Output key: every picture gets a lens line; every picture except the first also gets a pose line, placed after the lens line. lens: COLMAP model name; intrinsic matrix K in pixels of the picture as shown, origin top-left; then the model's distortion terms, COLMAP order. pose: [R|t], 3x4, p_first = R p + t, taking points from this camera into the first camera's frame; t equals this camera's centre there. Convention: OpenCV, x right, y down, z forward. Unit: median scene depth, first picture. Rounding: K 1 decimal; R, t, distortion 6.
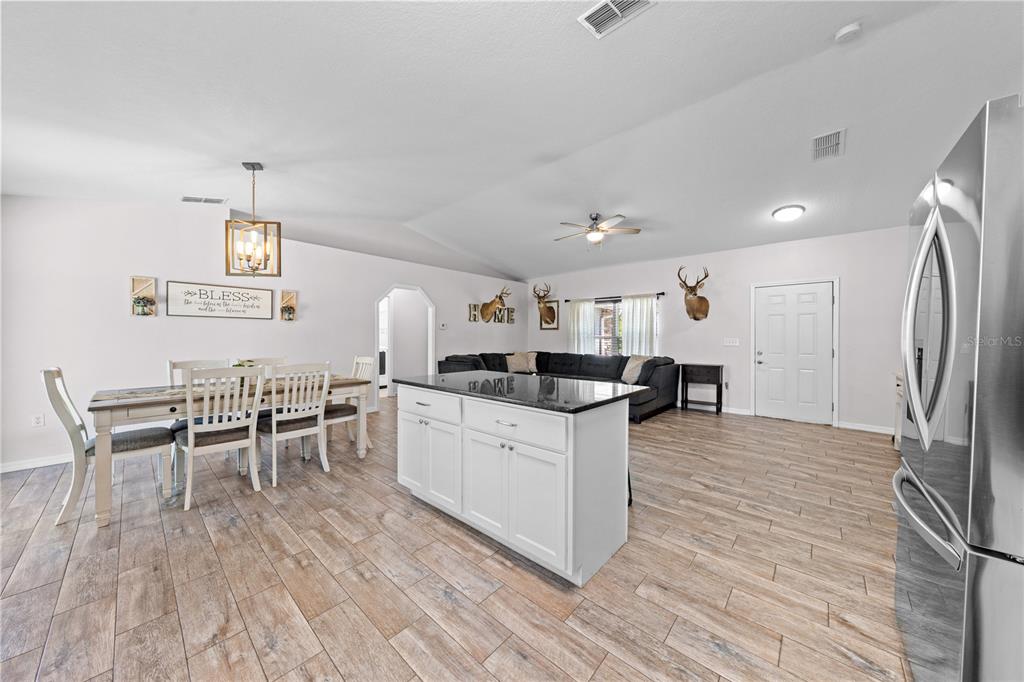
lens RADIAL K [[348.8, 0, 513.7], [0, 348.8, 337.8], [0, 0, 1]] dist [-0.000179, -0.000020]
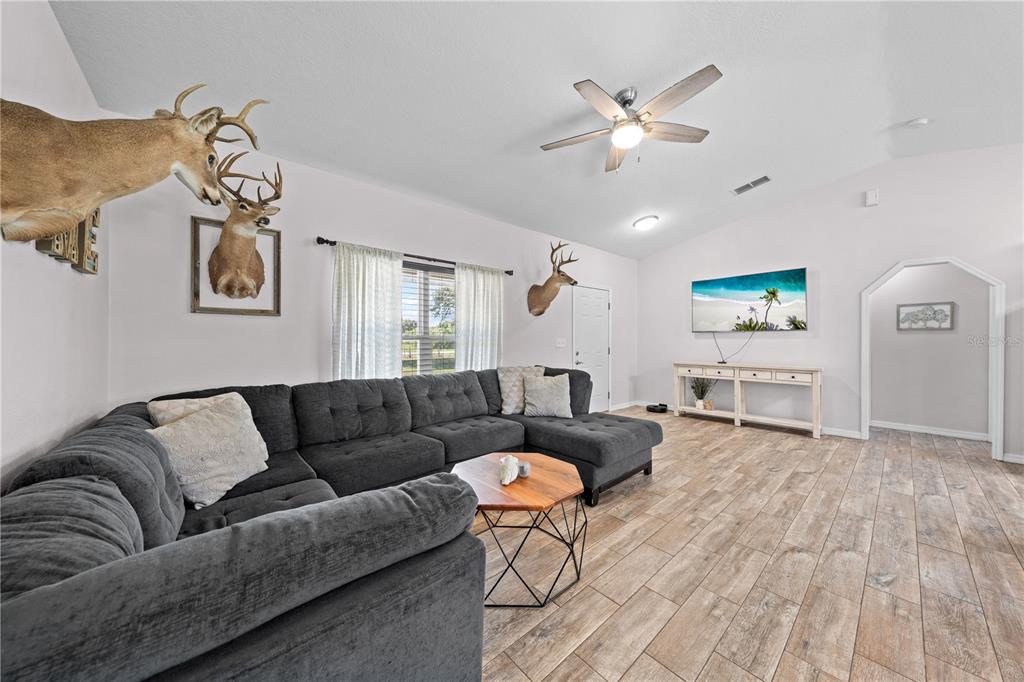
lens RADIAL K [[348.8, 0, 511.5], [0, 348.8, 337.9], [0, 0, 1]] dist [-0.000179, -0.000020]
pose [[0.113651, -0.004706, 0.993510, -0.389685], [0.000930, 0.999989, 0.004630, -0.006473], [-0.993520, 0.000397, 0.113654, 1.497423]]
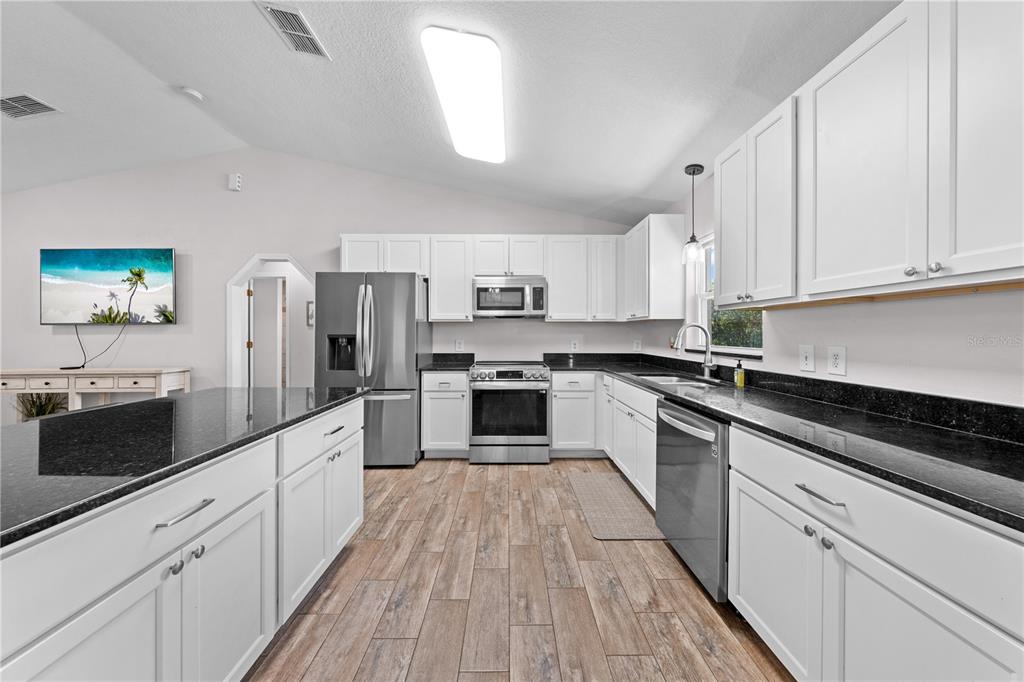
lens RADIAL K [[348.8, 0, 510.5], [0, 348.8, 333.6], [0, 0, 1]] dist [-0.000179, -0.000020]
pose [[-0.672747, -0.003855, 0.739862, -0.467511], [-0.002656, 0.999993, 0.002796, -0.003607], [-0.739867, -0.000084, -0.672753, 0.601940]]
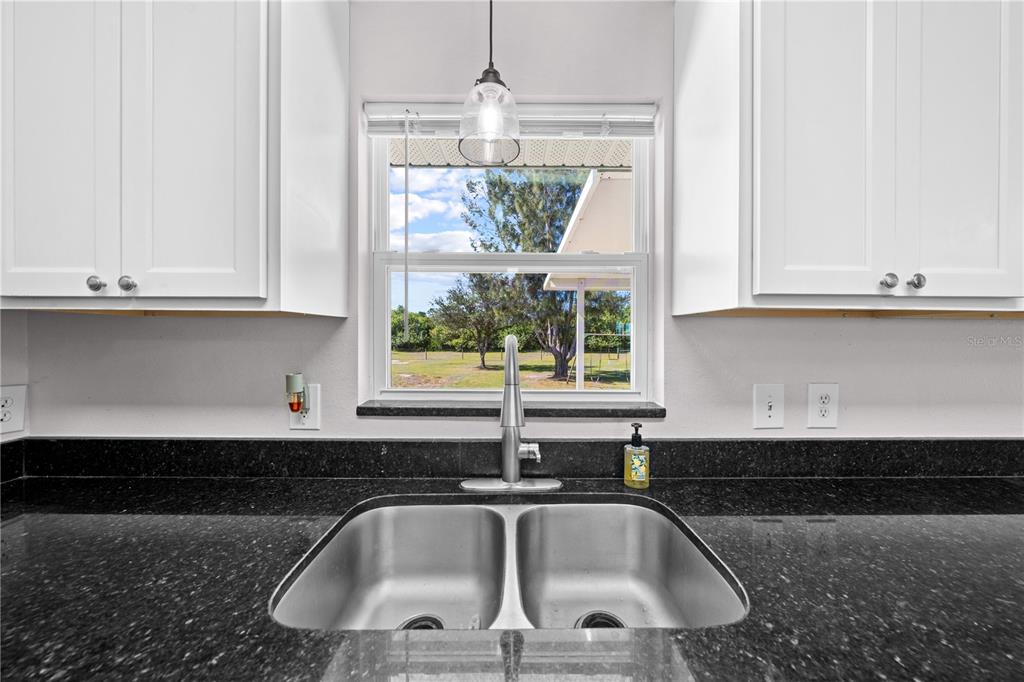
lens RADIAL K [[348.8, 0, 515.2], [0, 348.8, 338.8], [0, 0, 1]] dist [-0.000179, -0.000020]
pose [[-0.743511, 0.001443, -0.668722, -0.071222], [-0.006777, 0.999930, 0.009692, -0.022968], [0.668690, 0.011738, -0.743449, 0.069421]]
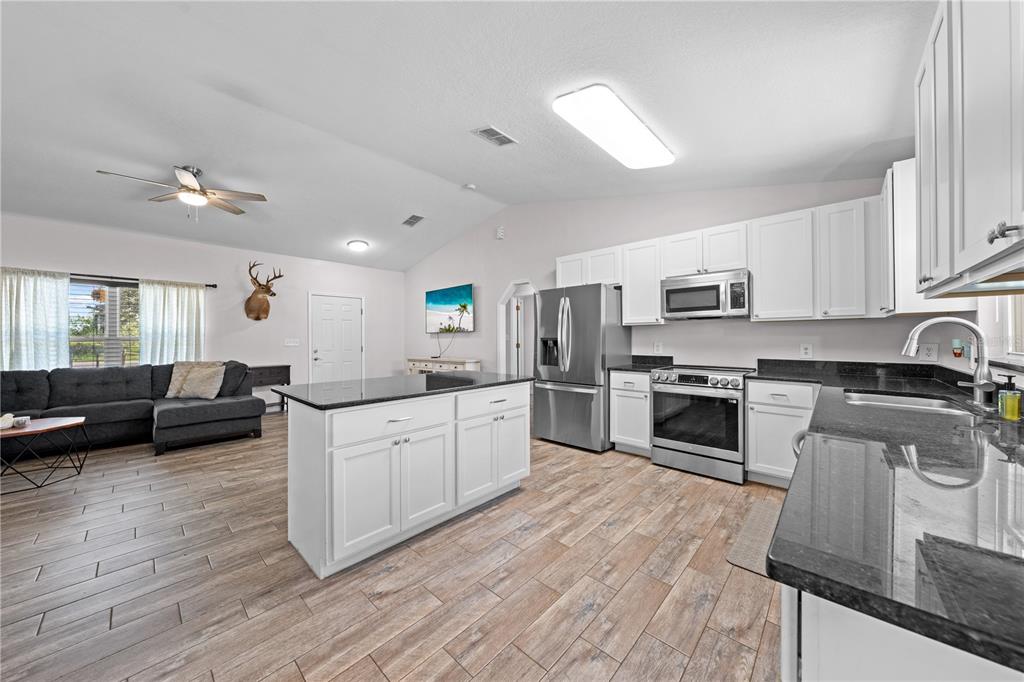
lens RADIAL K [[348.8, 0, 514.8], [0, 348.8, 340.5], [0, 0, 1]] dist [-0.000179, -0.000020]
pose [[0.016161, -0.011689, 0.999801, -0.649170], [0.005778, 0.999916, 0.011597, -0.003397], [-0.999853, 0.005590, 0.016227, 0.433358]]
